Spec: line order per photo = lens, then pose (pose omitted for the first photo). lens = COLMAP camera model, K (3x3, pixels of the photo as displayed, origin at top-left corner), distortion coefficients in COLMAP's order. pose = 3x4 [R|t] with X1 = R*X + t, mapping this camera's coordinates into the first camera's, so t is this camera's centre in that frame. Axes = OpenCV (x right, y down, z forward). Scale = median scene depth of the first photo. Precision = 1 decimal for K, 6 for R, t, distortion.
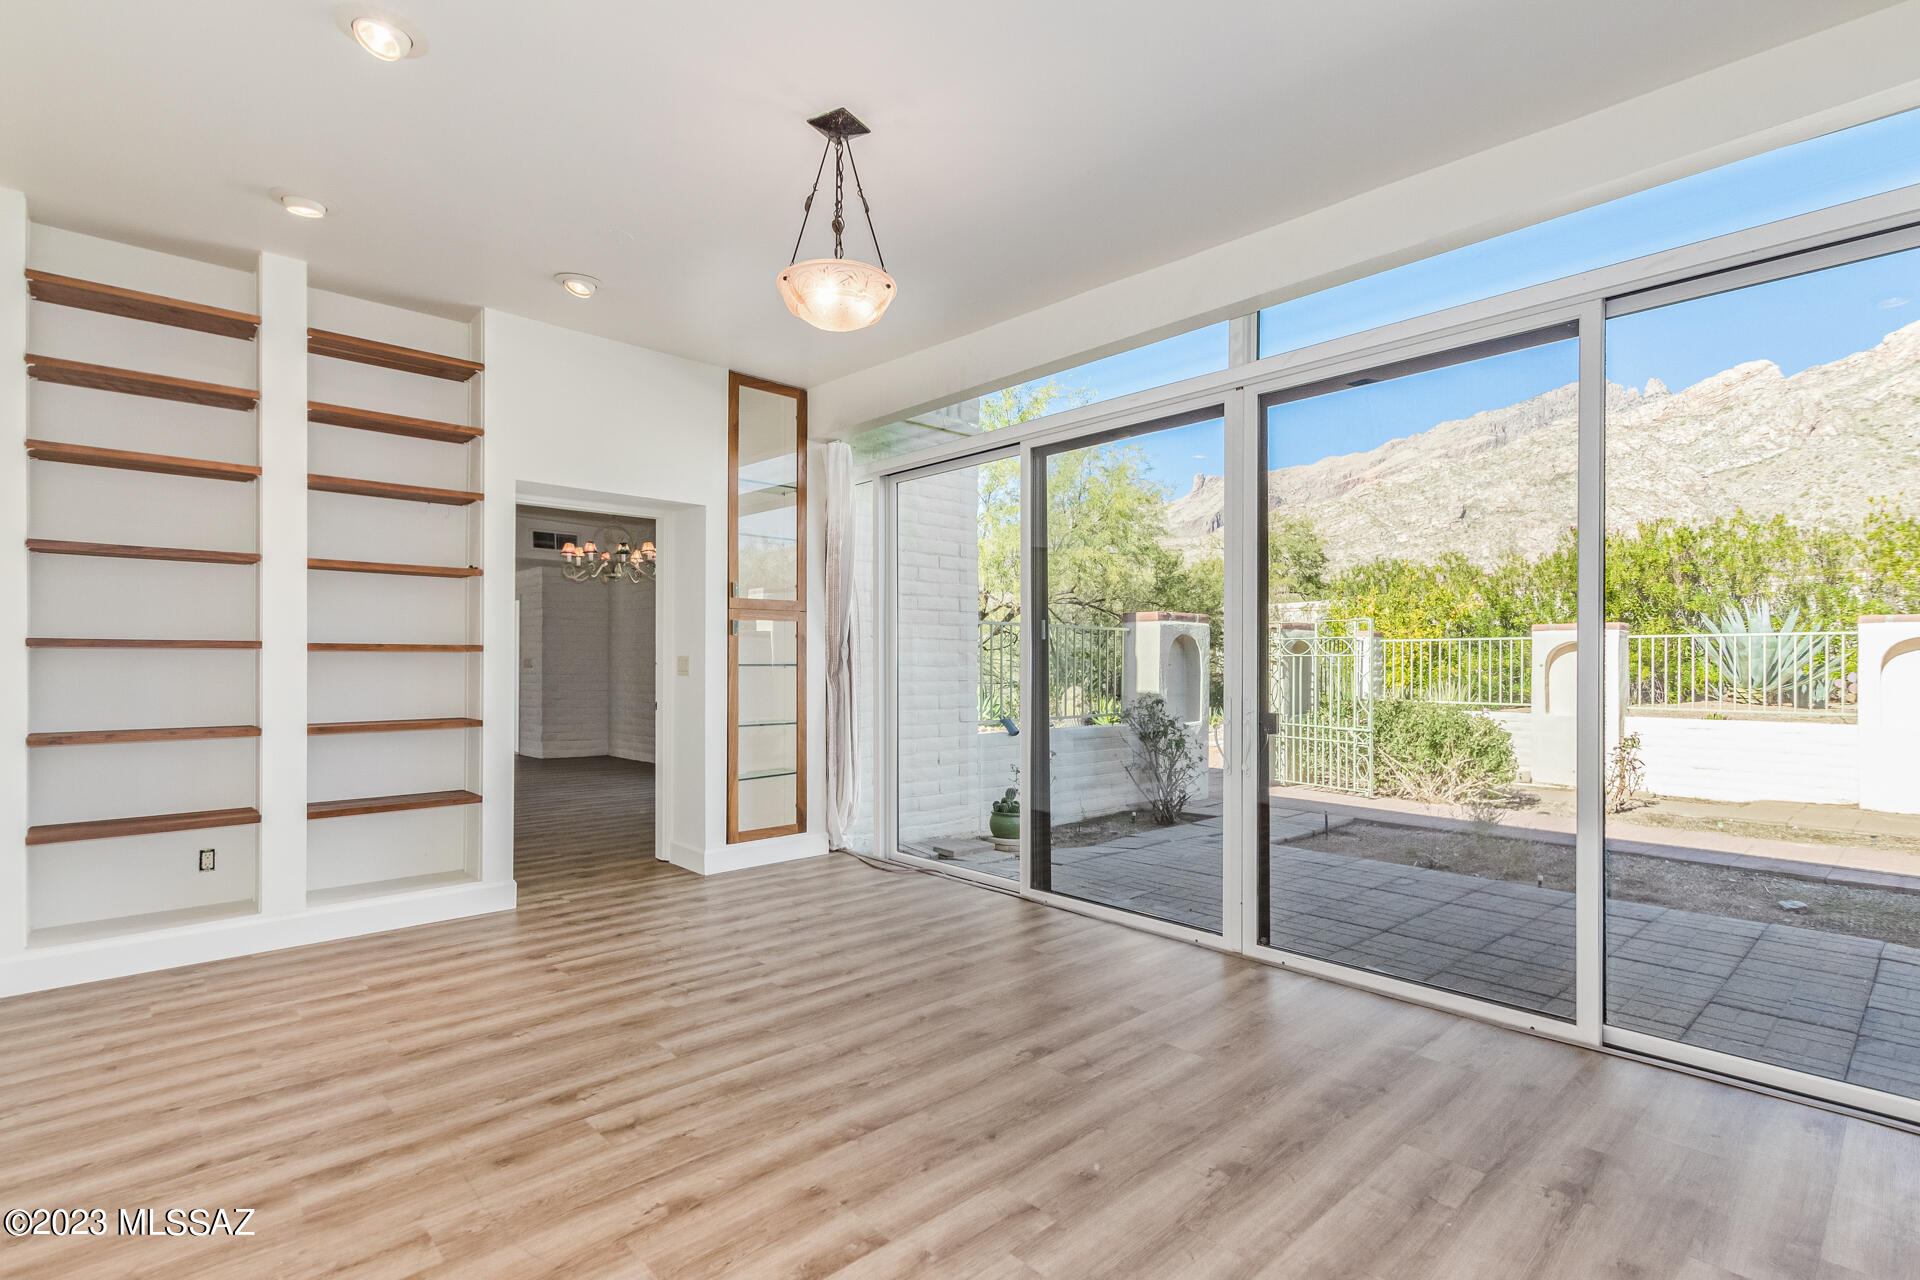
lens RADIAL K [[902.9, 0, 942.1], [0, 902.9, 653.7], [0, 0, 1]] dist [0.008302, -0.002523]
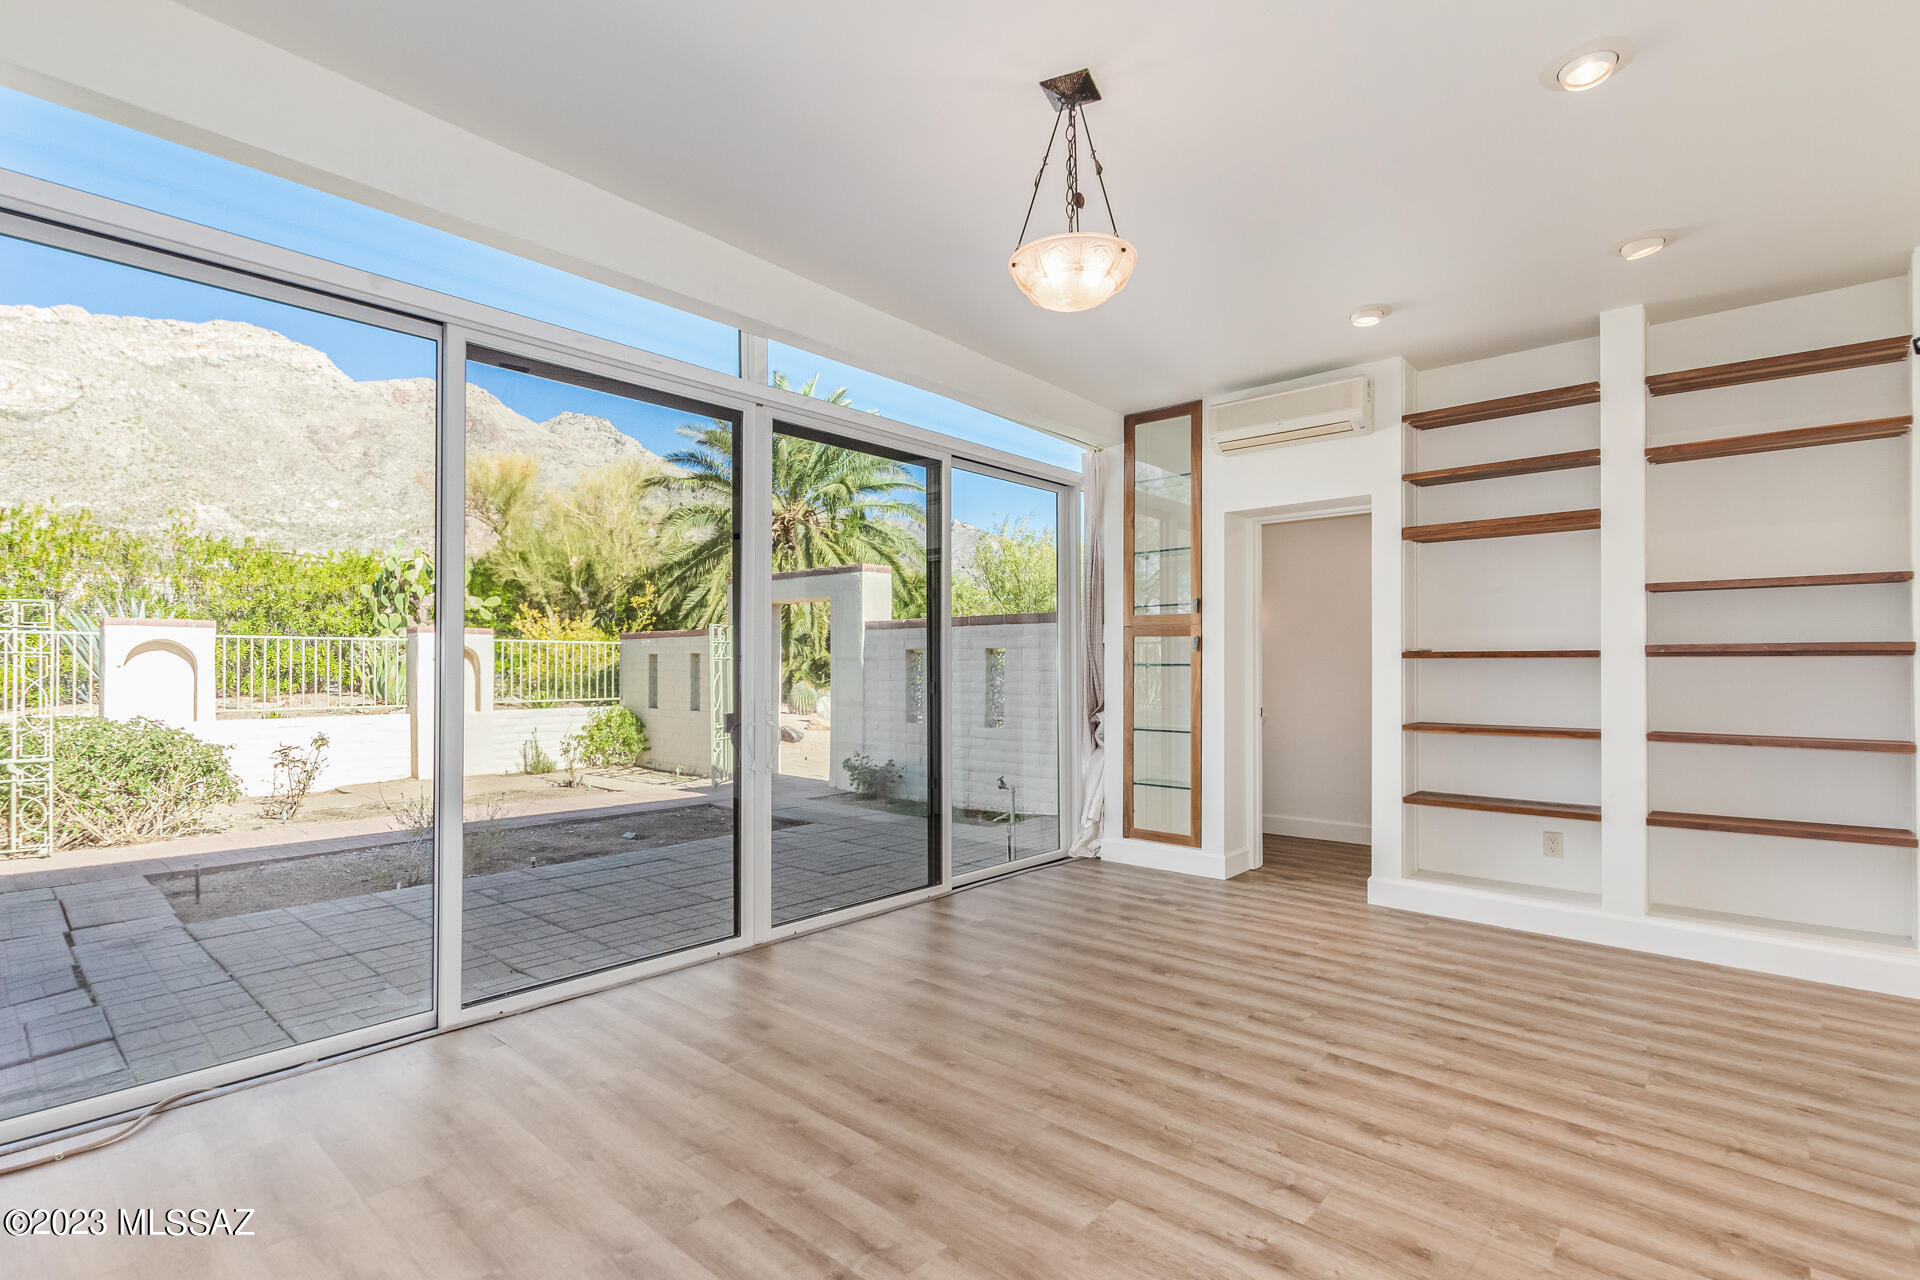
lens RADIAL K [[902.9, 0, 974.3], [0, 902.9, 656.3], [0, 0, 1]] dist [0.008302, -0.002523]
pose [[-0.109822, 0.008739, 0.993913, -0.634350], [-0.012554, 0.999869, -0.010179, 0.005013], [-0.993872, -0.013595, -0.109698, 0.746570]]
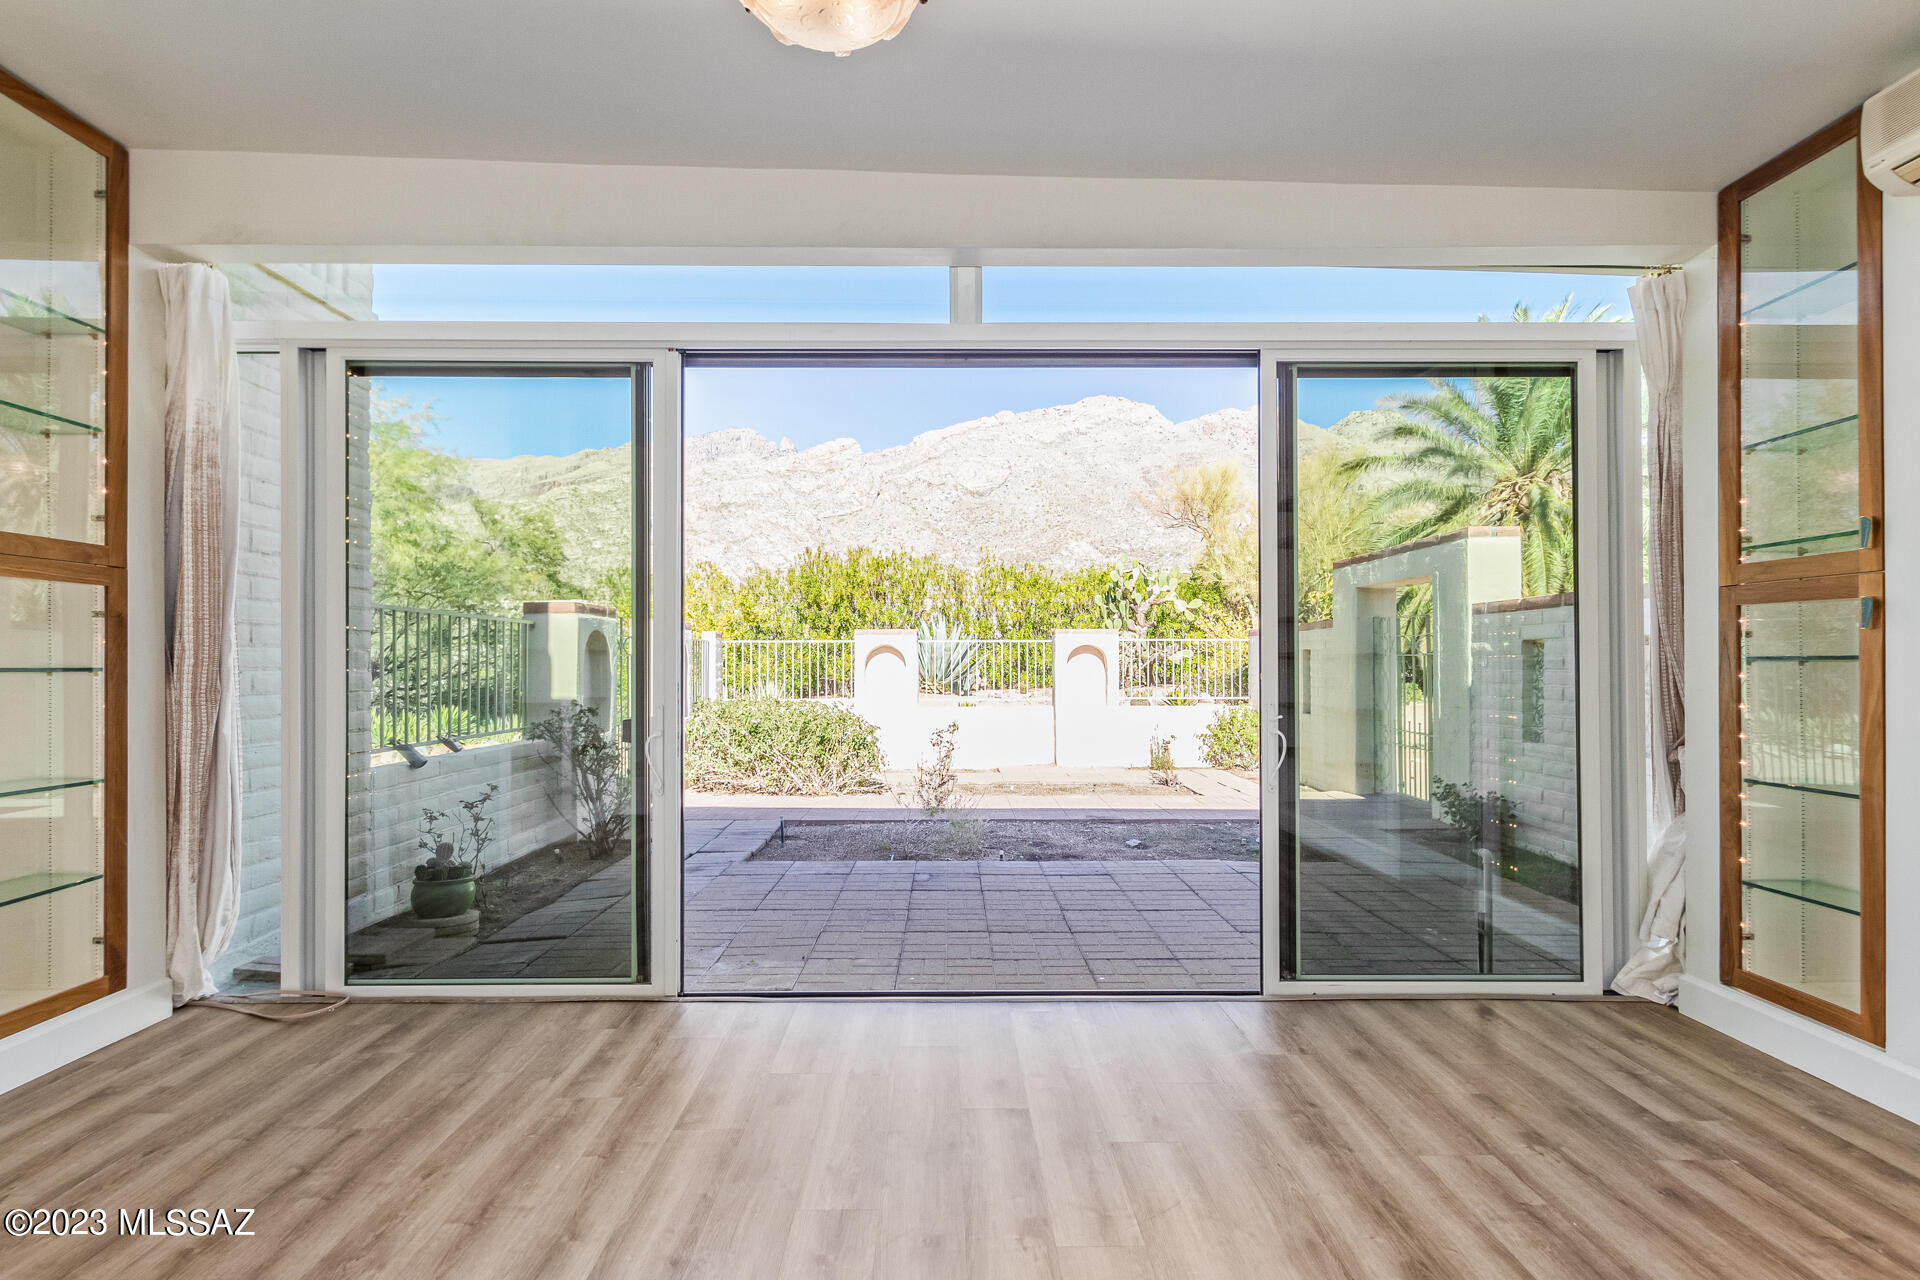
lens RADIAL K [[902.9, 0, 950.0], [0, 902.9, 649.1], [0, 0, 1]] dist [0.008302, -0.002523]
pose [[0.668312, 0.009632, 0.743818, -0.286204], [-0.005540, 0.999953, -0.007971, 0.003112], [-0.743860, 0.001206, 0.668334, 0.370931]]
